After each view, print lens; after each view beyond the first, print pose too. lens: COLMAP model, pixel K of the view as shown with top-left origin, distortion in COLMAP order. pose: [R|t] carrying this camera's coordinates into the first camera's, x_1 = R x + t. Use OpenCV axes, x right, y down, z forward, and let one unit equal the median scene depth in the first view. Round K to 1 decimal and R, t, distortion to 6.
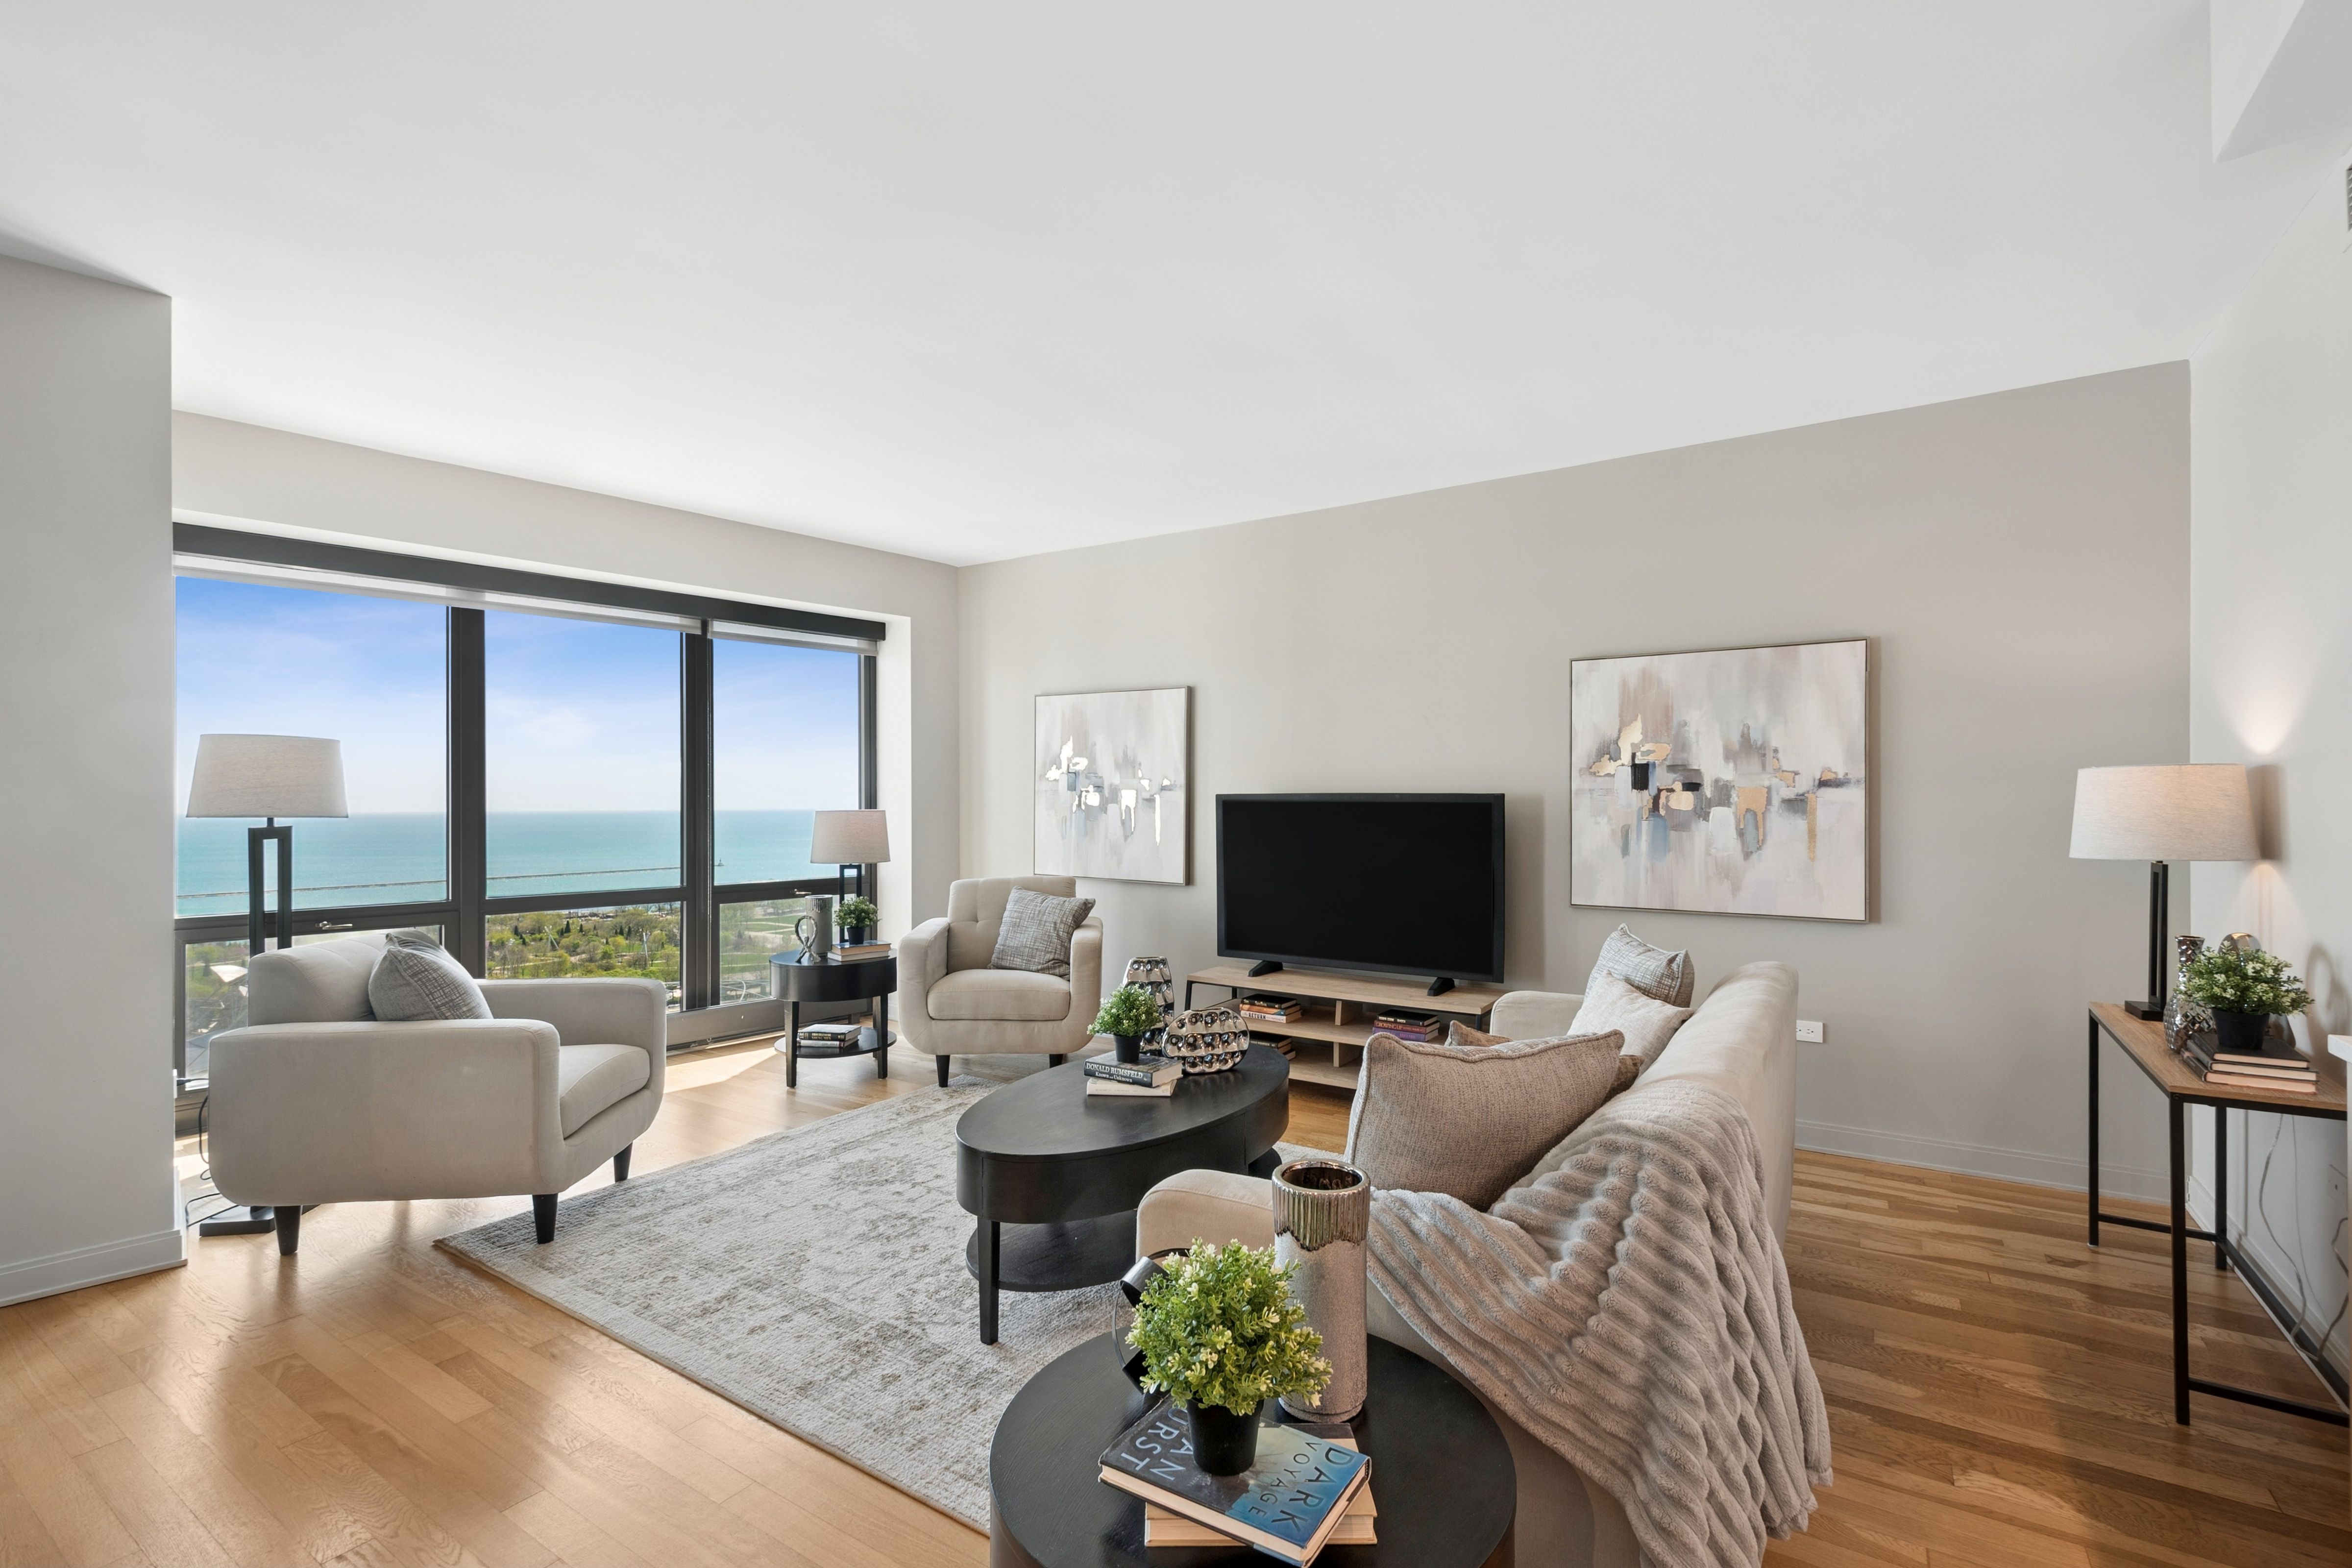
lens RADIAL K [[1042.2, 0, 1186.1], [0, 1042.2, 798.3], [0, 0, 1]] dist [0.018287, -0.003282]
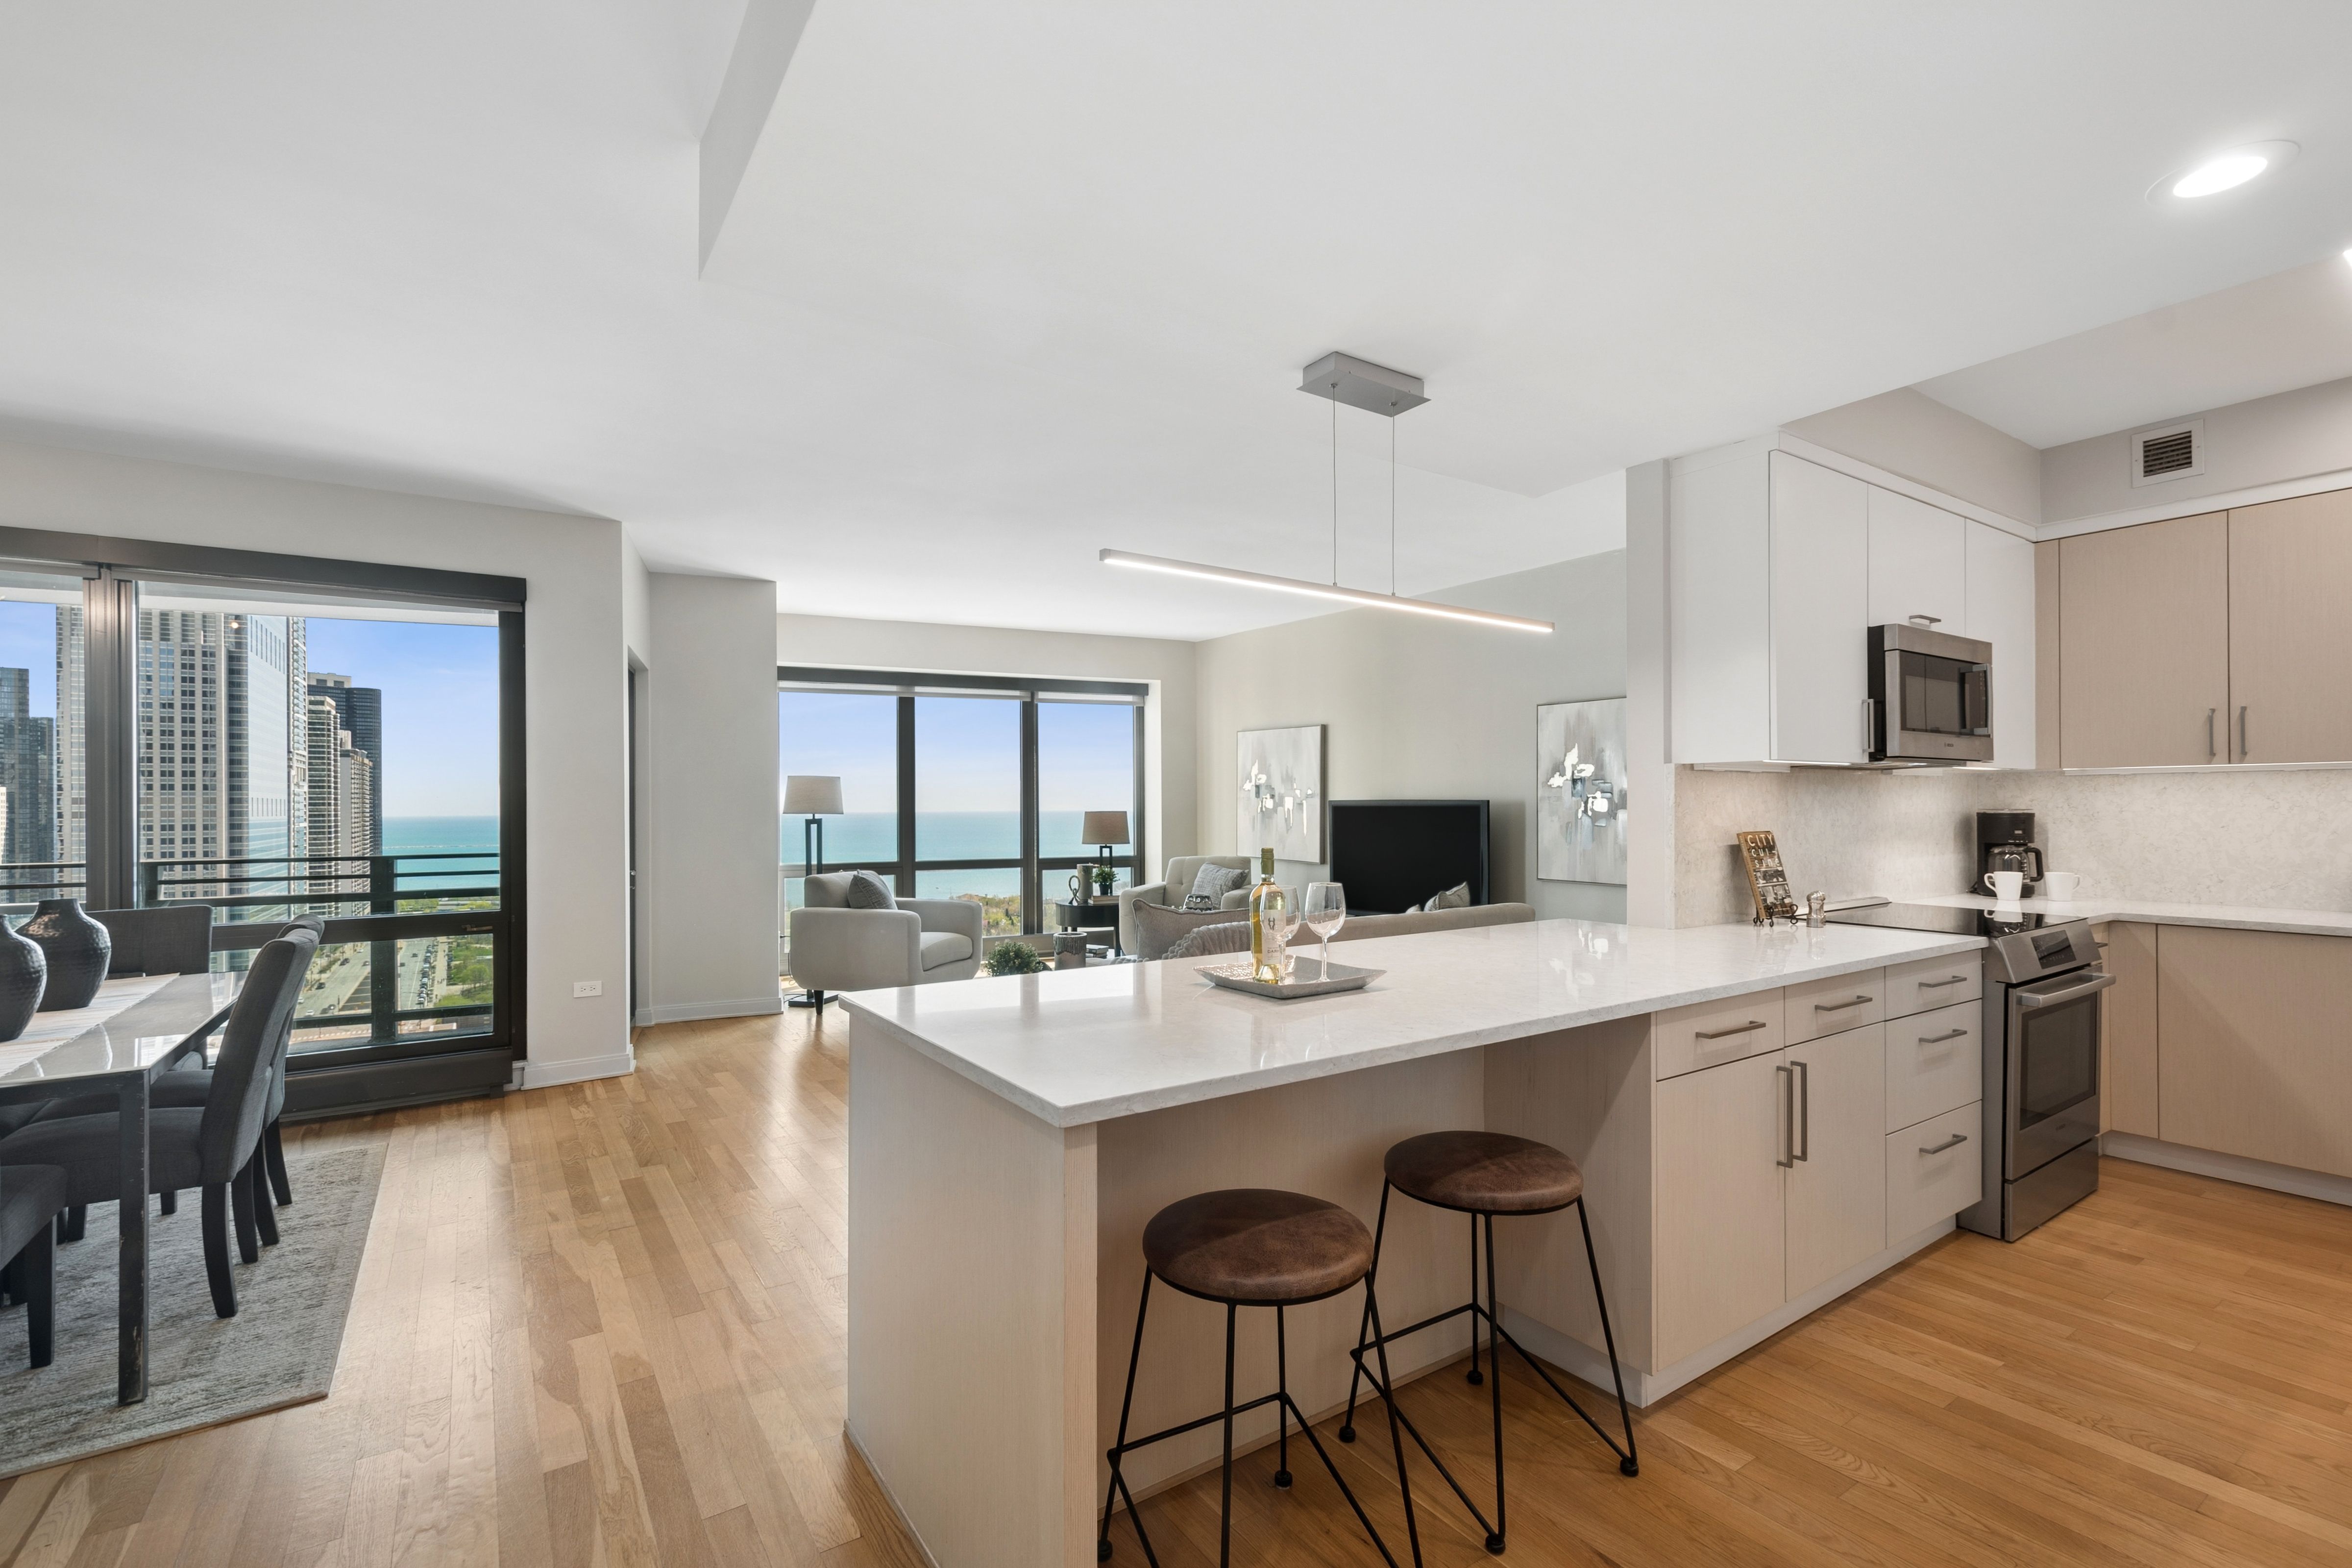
lens RADIAL K [[1042.2, 0, 1193.6], [0, 1042.2, 801.0], [0, 0, 1]] dist [0.018287, -0.003282]
pose [[0.924614, -0.002642, -0.380896, 0.517367], [0.003286, 0.999994, 0.001041, -0.006586], [0.380891, -0.002214, 0.924617, -0.526182]]
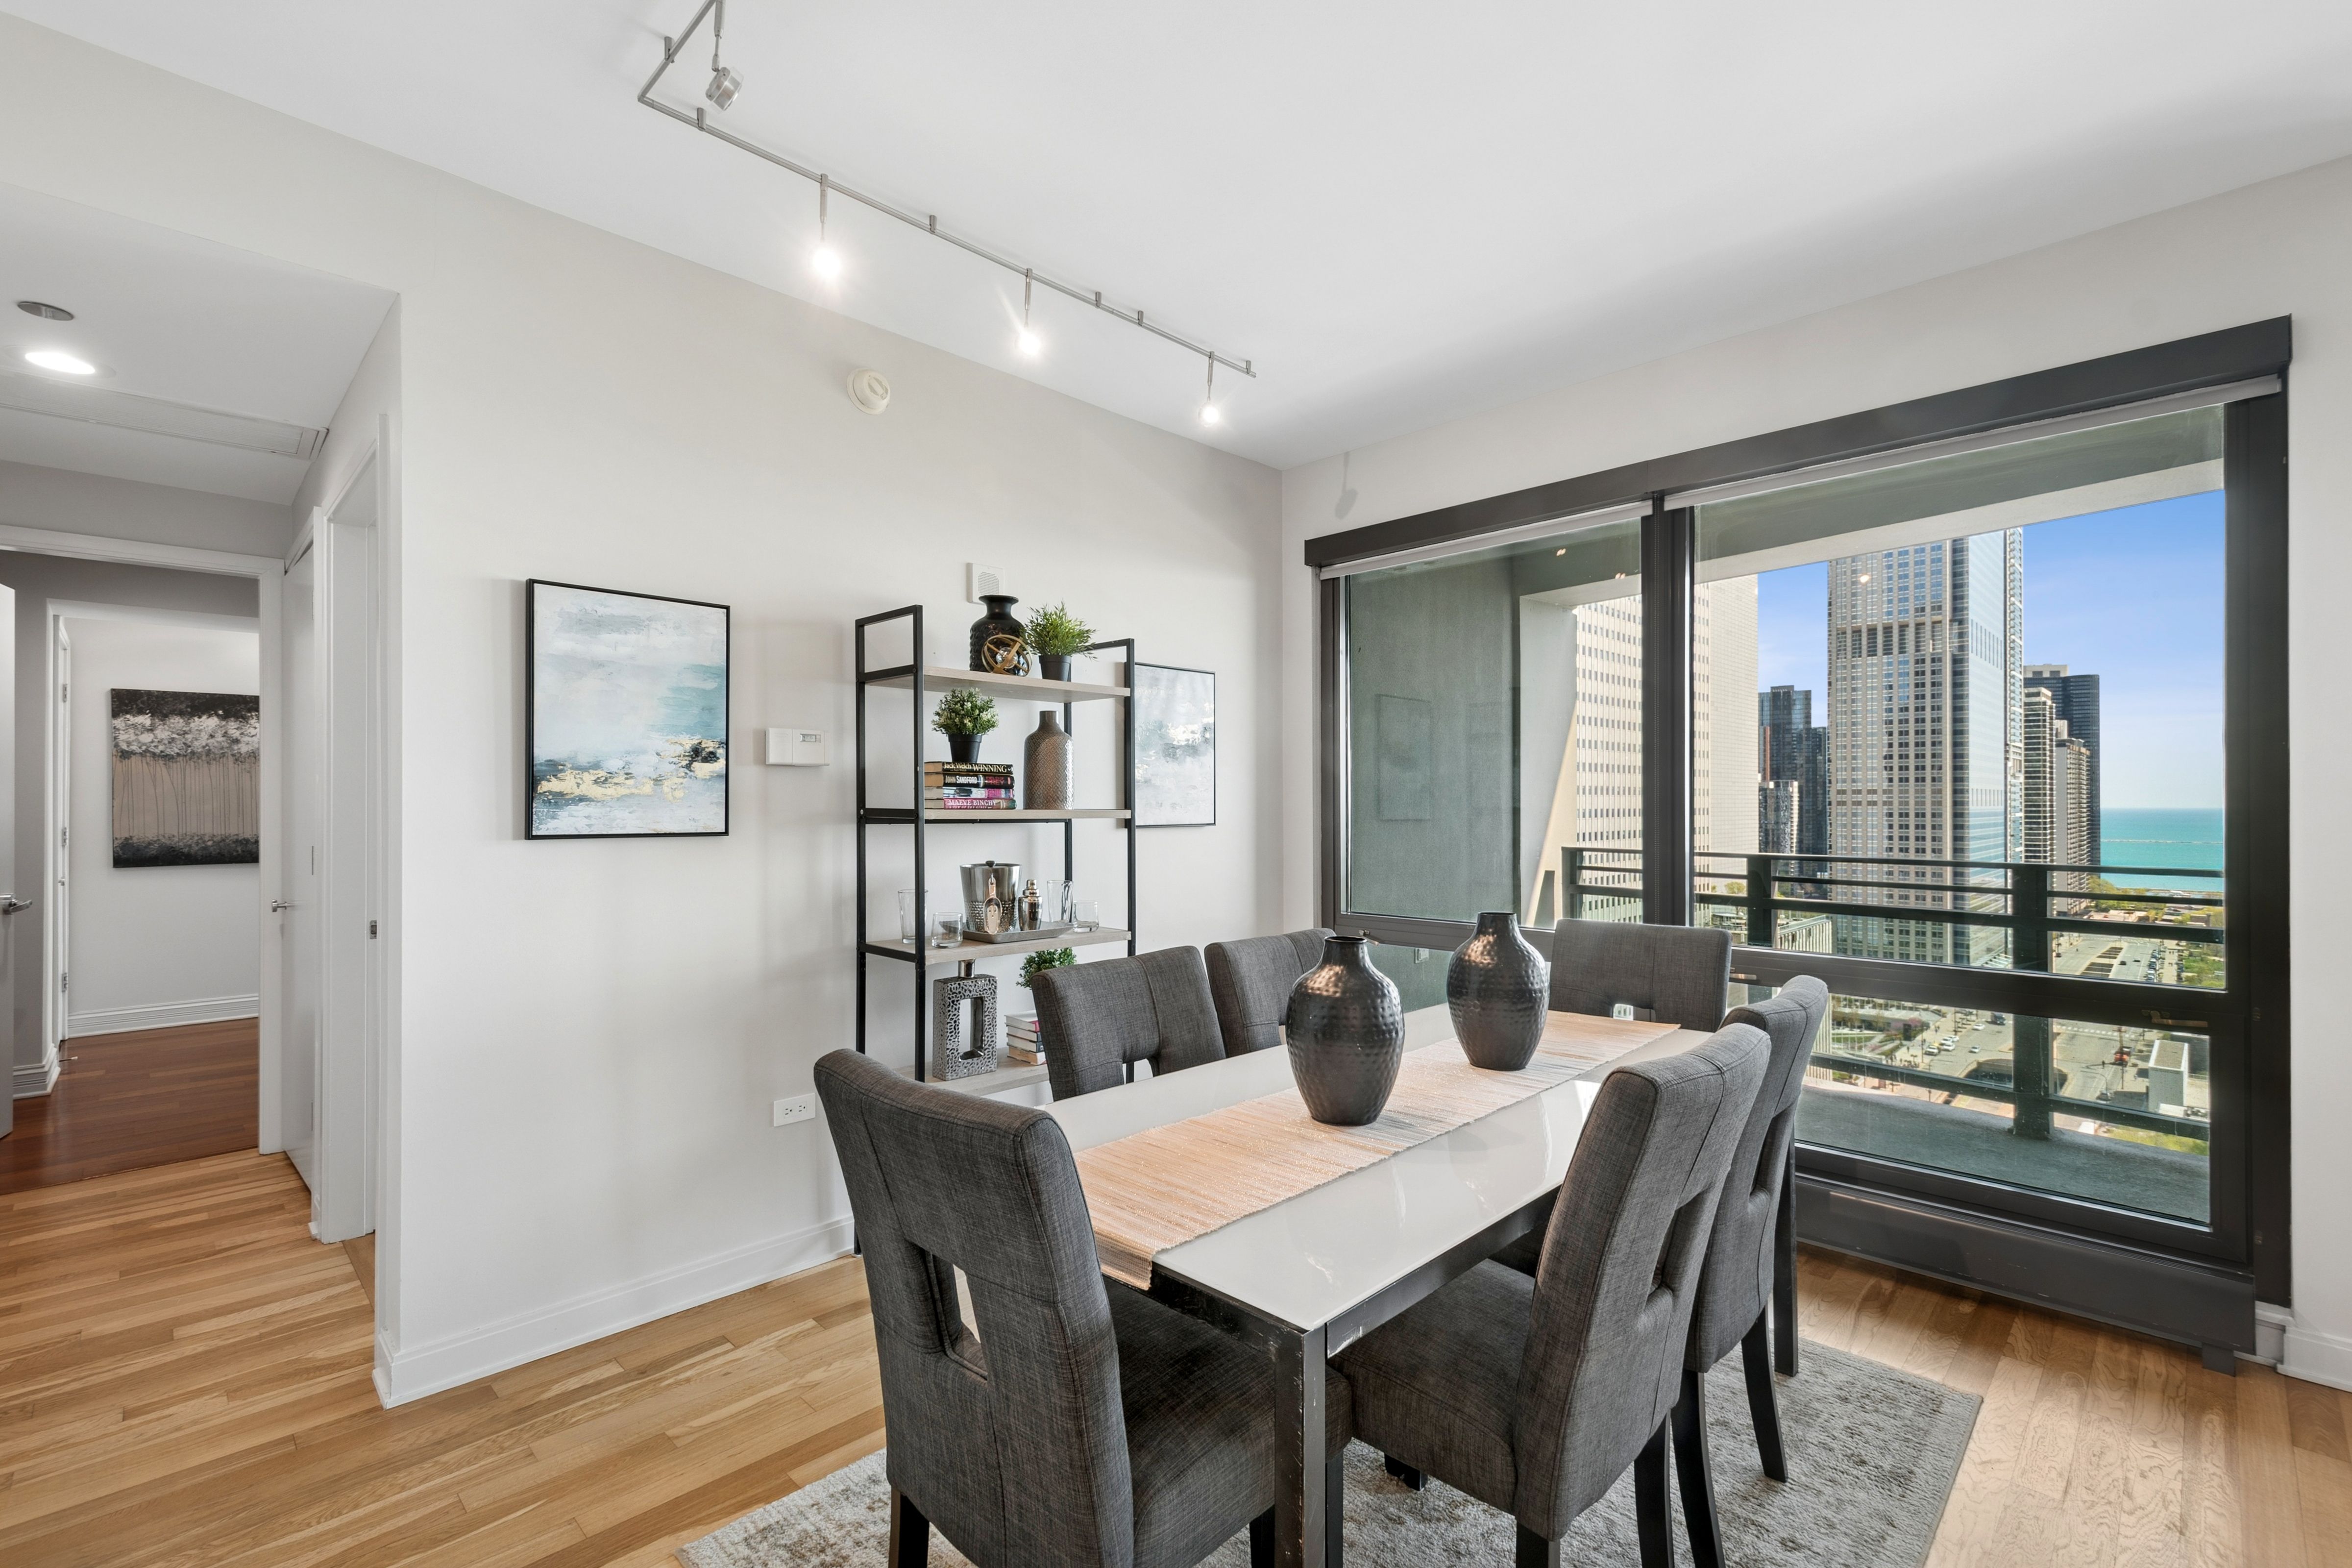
lens RADIAL K [[1042.2, 0, 1187.2], [0, 1042.2, 797.7], [0, 0, 1]] dist [0.018287, -0.003282]
pose [[-0.189555, 0.001410, -0.981869, 0.044006], [0.004146, 0.999991, 0.000636, -0.000165], [0.981861, -0.003950, -0.189559, -0.191929]]
